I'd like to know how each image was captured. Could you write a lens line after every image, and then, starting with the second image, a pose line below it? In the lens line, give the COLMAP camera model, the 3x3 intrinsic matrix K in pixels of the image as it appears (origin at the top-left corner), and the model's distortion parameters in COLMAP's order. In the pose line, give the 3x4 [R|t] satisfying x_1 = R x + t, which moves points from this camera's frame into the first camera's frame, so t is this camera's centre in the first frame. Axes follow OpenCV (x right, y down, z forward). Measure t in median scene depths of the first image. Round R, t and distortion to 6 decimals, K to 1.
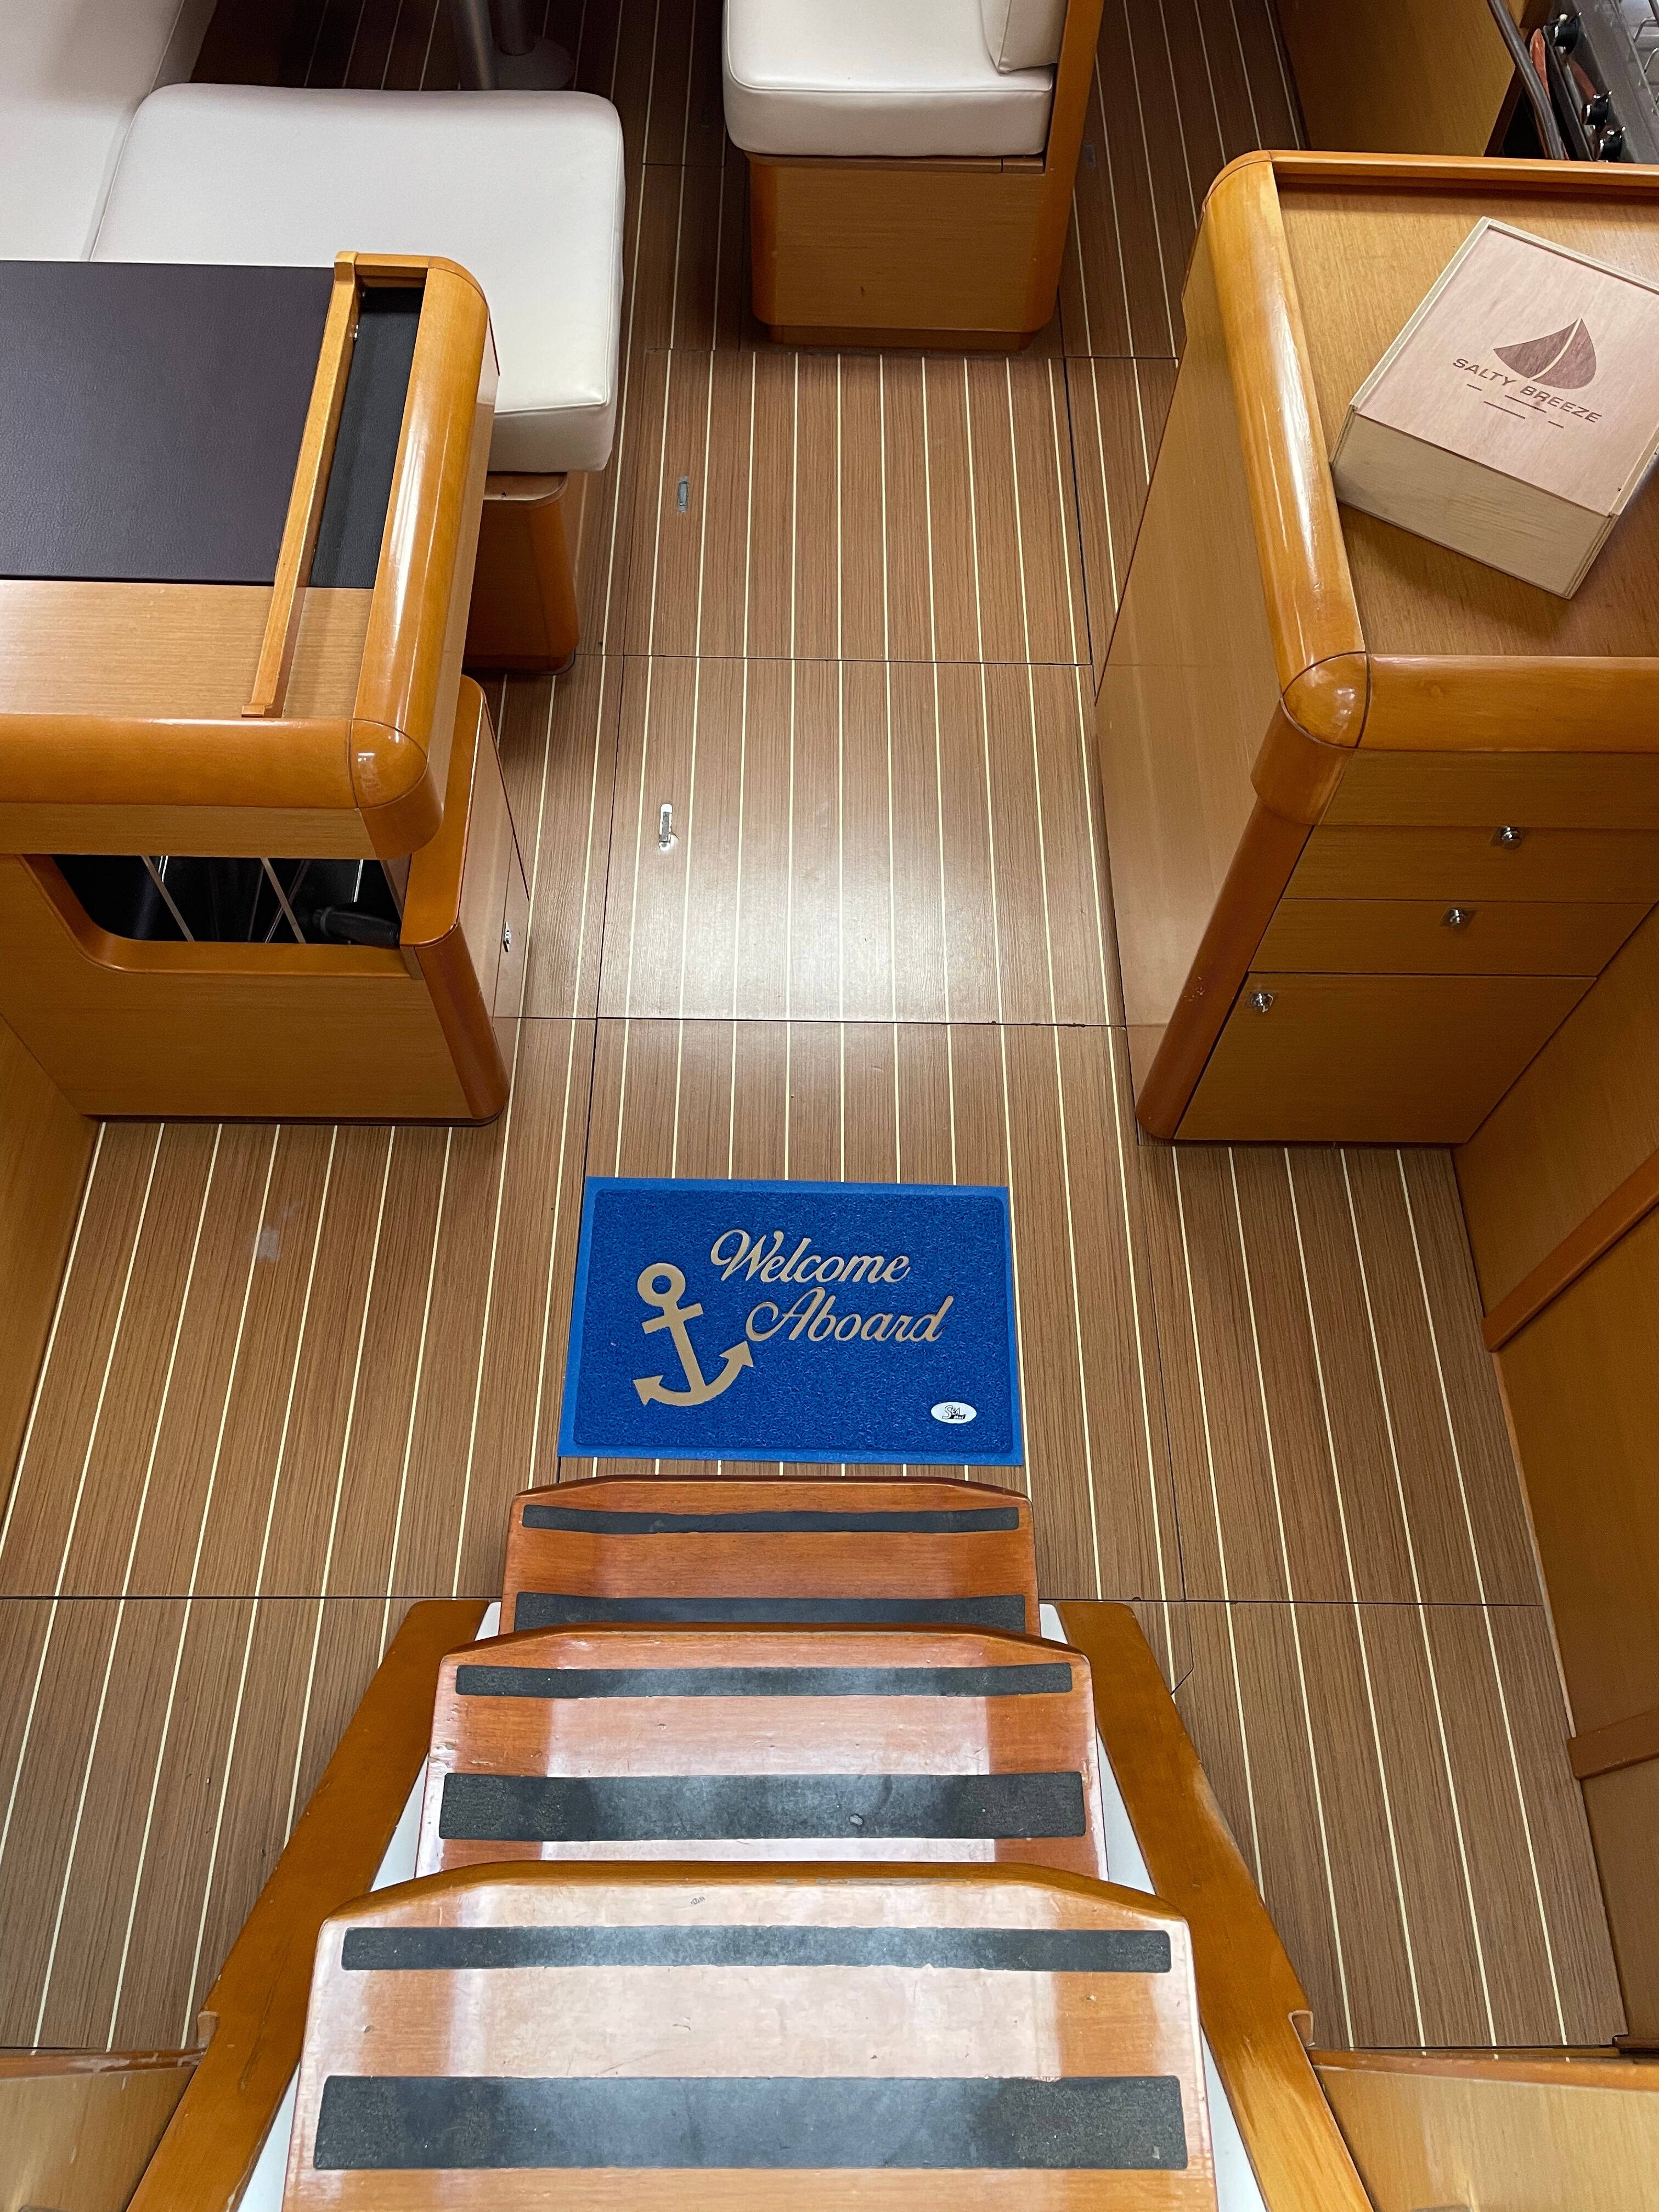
lens RADIAL K [[1683.9, 0, 826.8], [0, 1683.9, 1112.2], [0, 0, 1]] dist [0.083051, -0.108323]
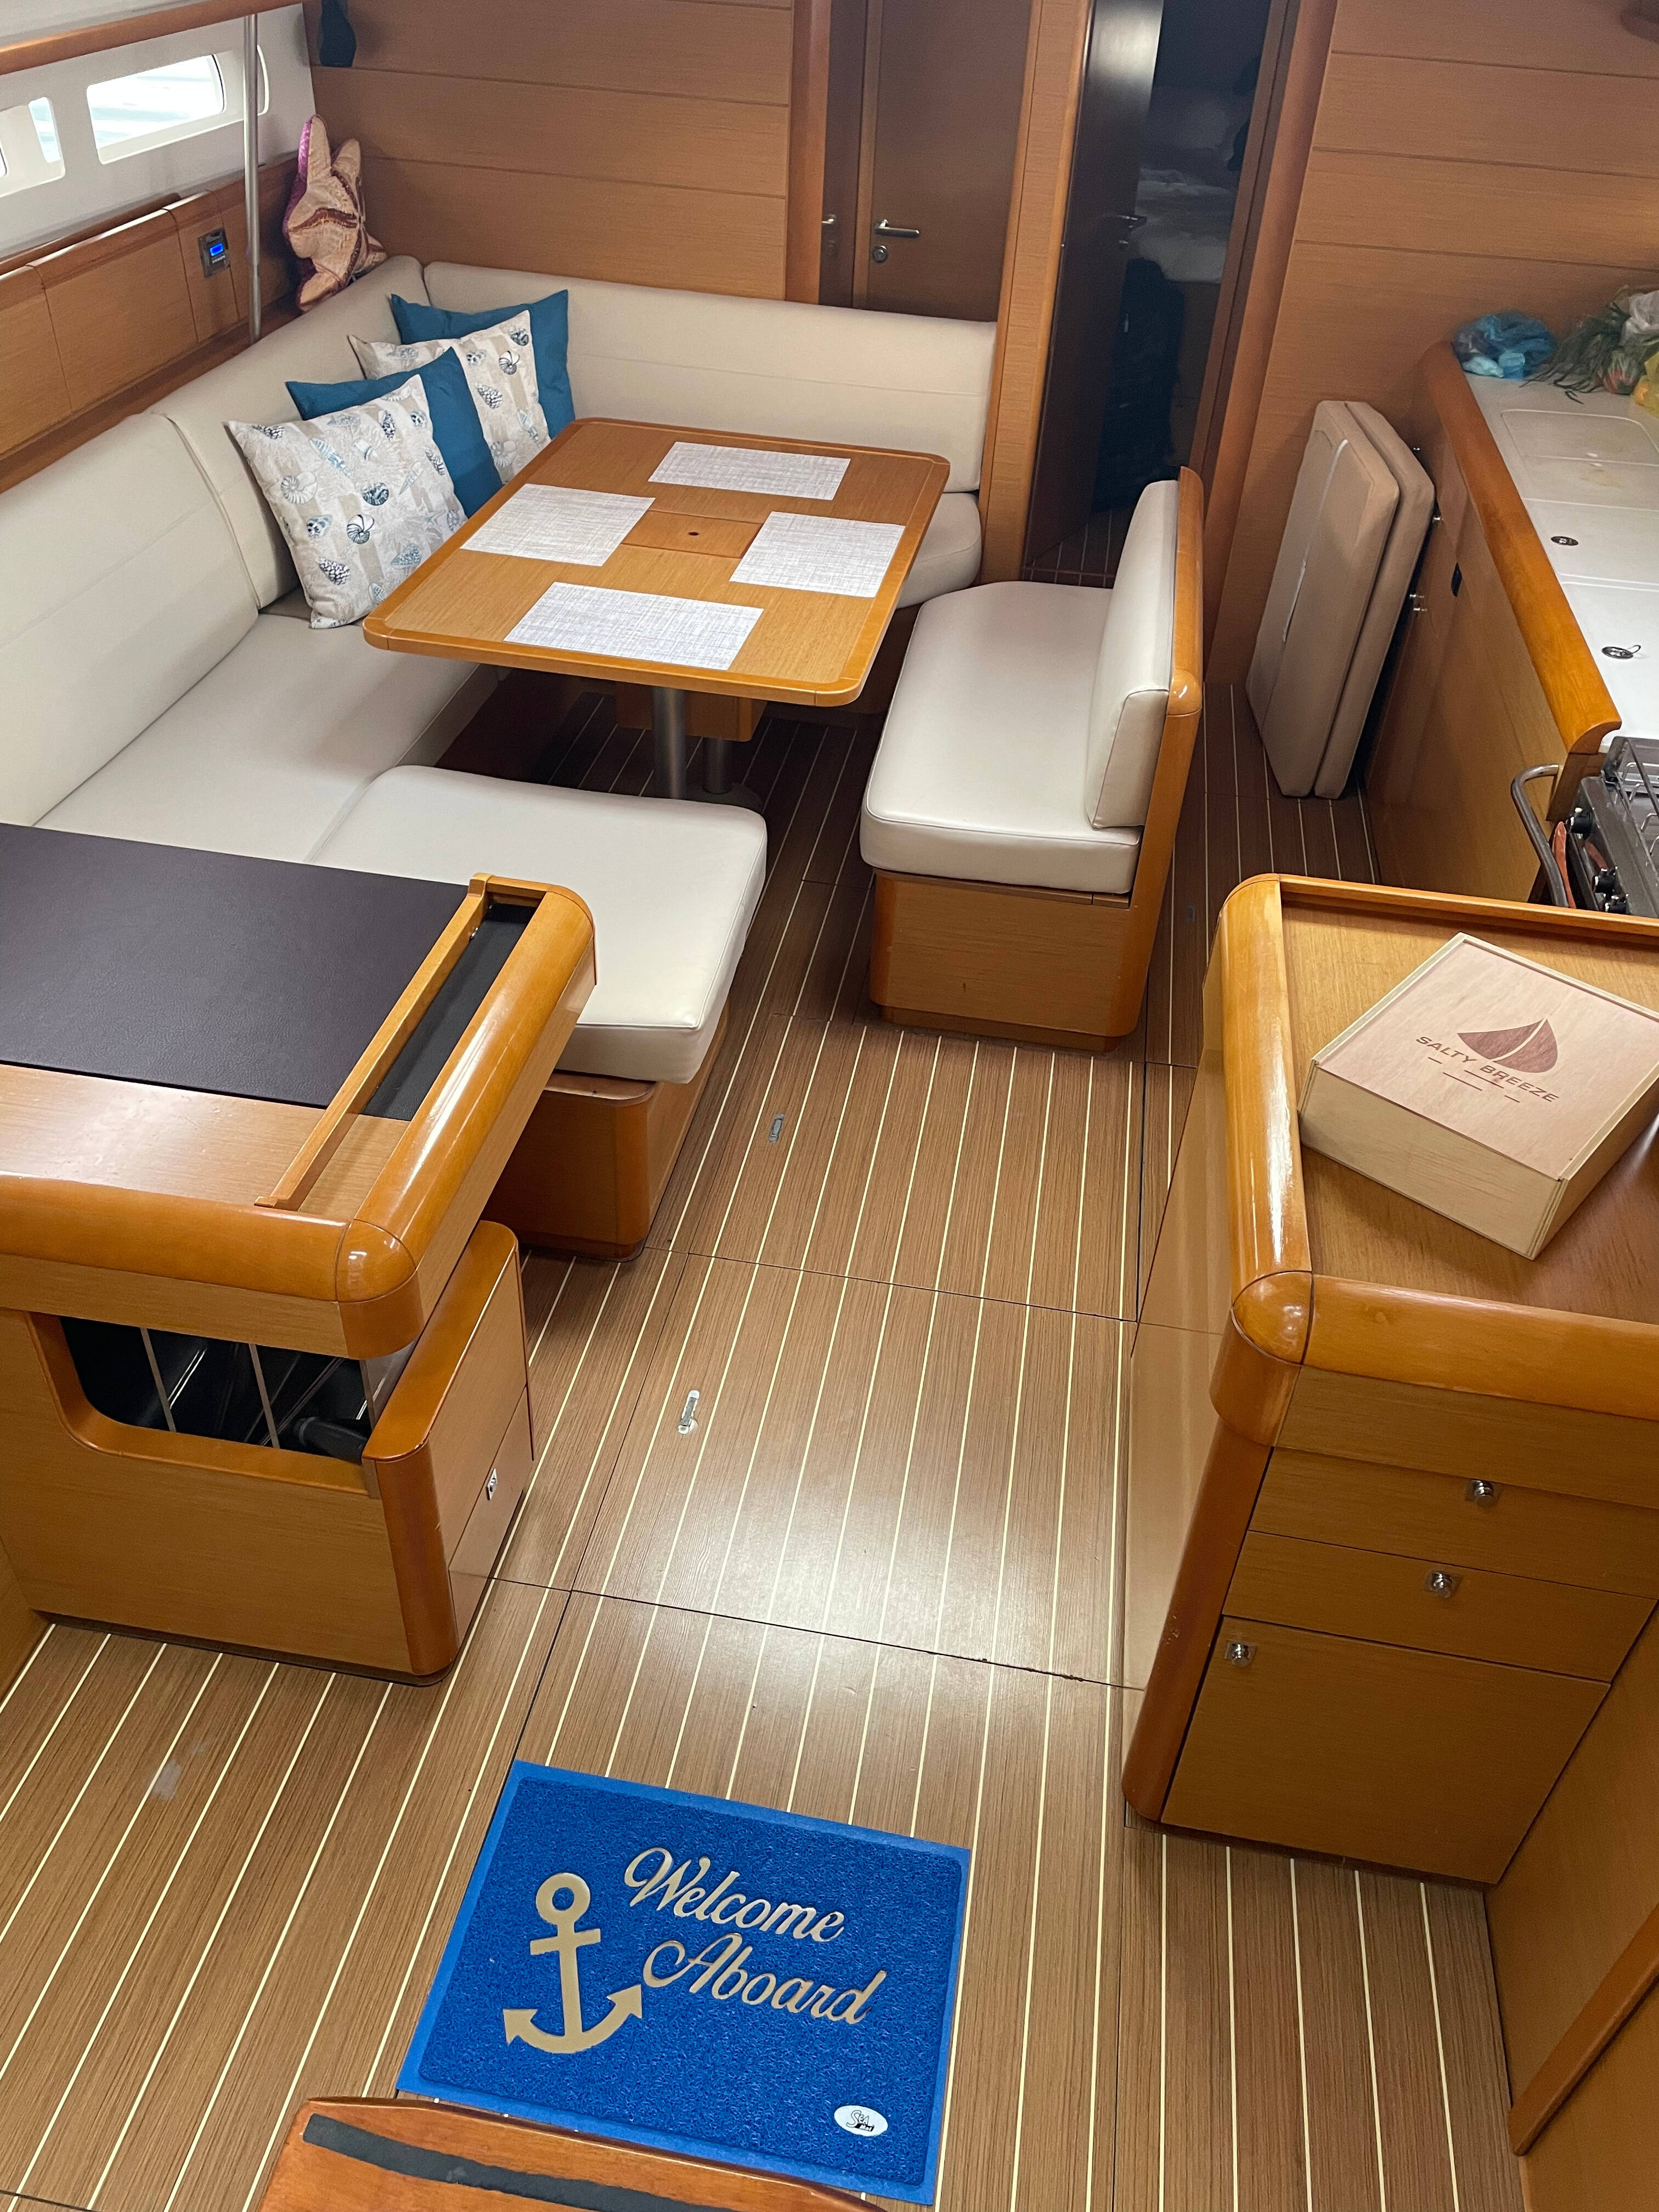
lens RADIAL K [[1683.9, 0, 832.5], [0, 1683.9, 1101.9], [0, 0, 1]] dist [0.083051, -0.108323]
pose [[0.985969, 0.115206, -0.120796, 0.104254], [-0.154411, 0.904380, -0.397811, 0.059463], [0.063416, 0.410882, 0.909480, 0.017143]]
